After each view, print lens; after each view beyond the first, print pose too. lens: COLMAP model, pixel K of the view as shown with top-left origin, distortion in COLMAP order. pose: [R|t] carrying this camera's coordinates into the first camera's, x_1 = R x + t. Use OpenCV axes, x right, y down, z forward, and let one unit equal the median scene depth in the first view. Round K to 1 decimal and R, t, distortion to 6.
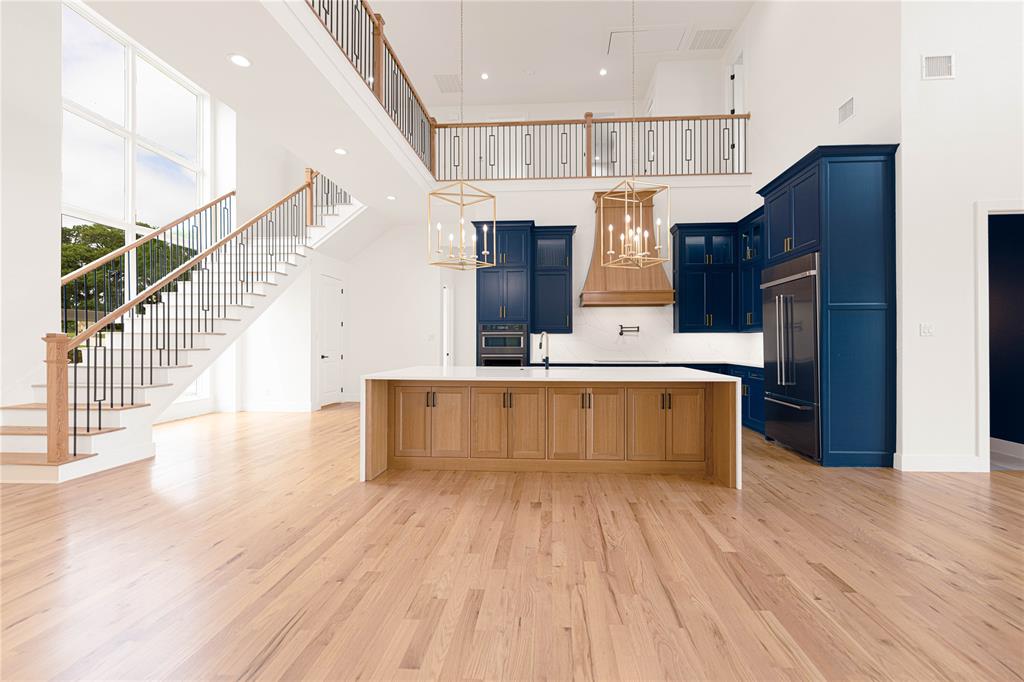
lens RADIAL K [[436.8, 0, 509.9], [0, 436.8, 339.1], [0, 0, 1]] dist [0.001108, -0.000138]
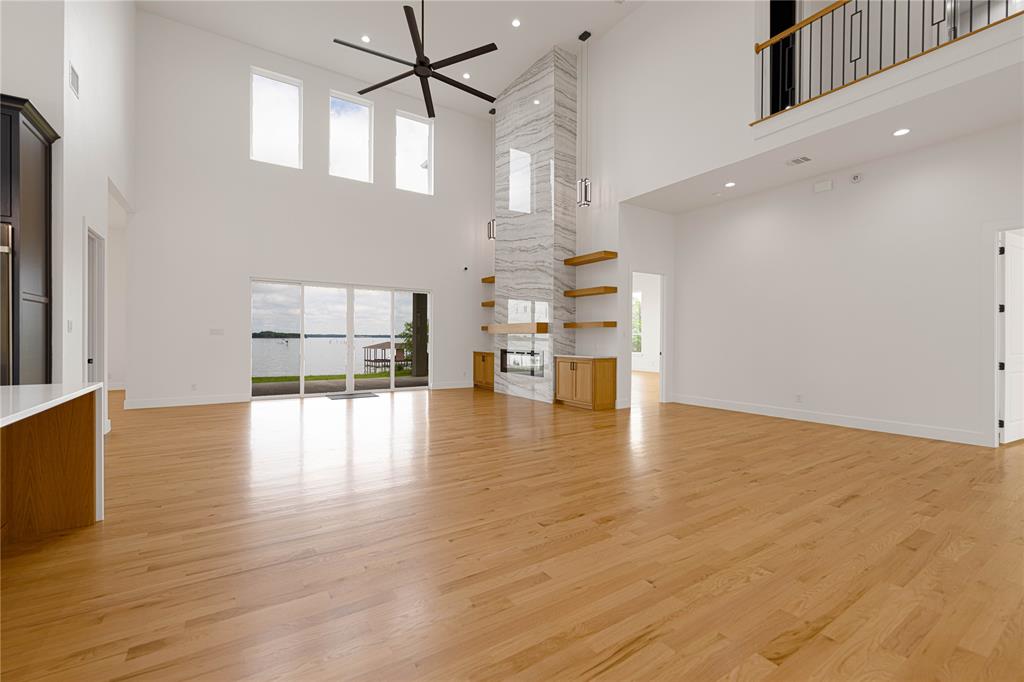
lens RADIAL K [[436.8, 0, 509.9], [0, 436.8, 339.1], [0, 0, 1]] dist [0.001108, -0.000138]
pose [[-0.630483, -0.001883, 0.776201, -0.471743], [-0.010472, 0.999927, -0.006081, 0.005493], [-0.776132, -0.011962, -0.630457, 0.757711]]
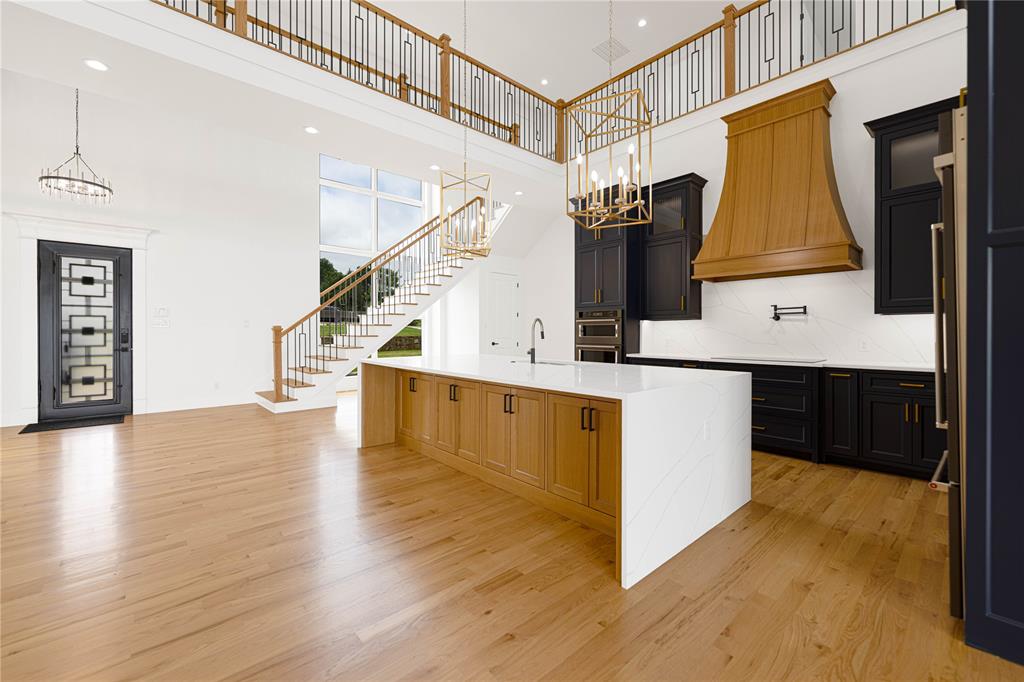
lens RADIAL K [[413.5, 0, 472.4], [0, 413.5, 332.0], [0, 0, 1]] dist [-0.002405, -0.000248]
pose [[0.698840, 0.000989, -0.715277, 0.629698], [0.005838, 0.999958, 0.007087, 0.003199], [0.715254, -0.009128, 0.698805, 0.393117]]
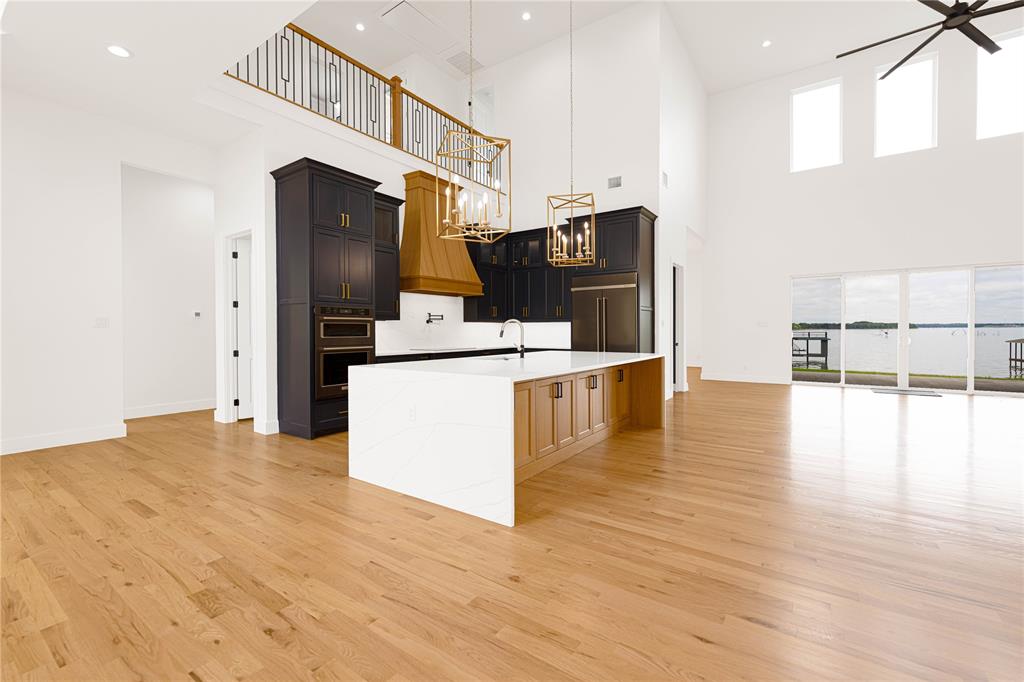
lens RADIAL K [[444.9, 0, 499.4], [0, 444.9, 333.8], [0, 0, 1]] dist [-0.002543, -0.000370]
pose [[0.500690, -0.008090, 0.865589, -0.882476], [-0.004606, 0.999917, 0.012010, 0.004268], [-0.865614, -0.010000, 0.500612, 0.596787]]
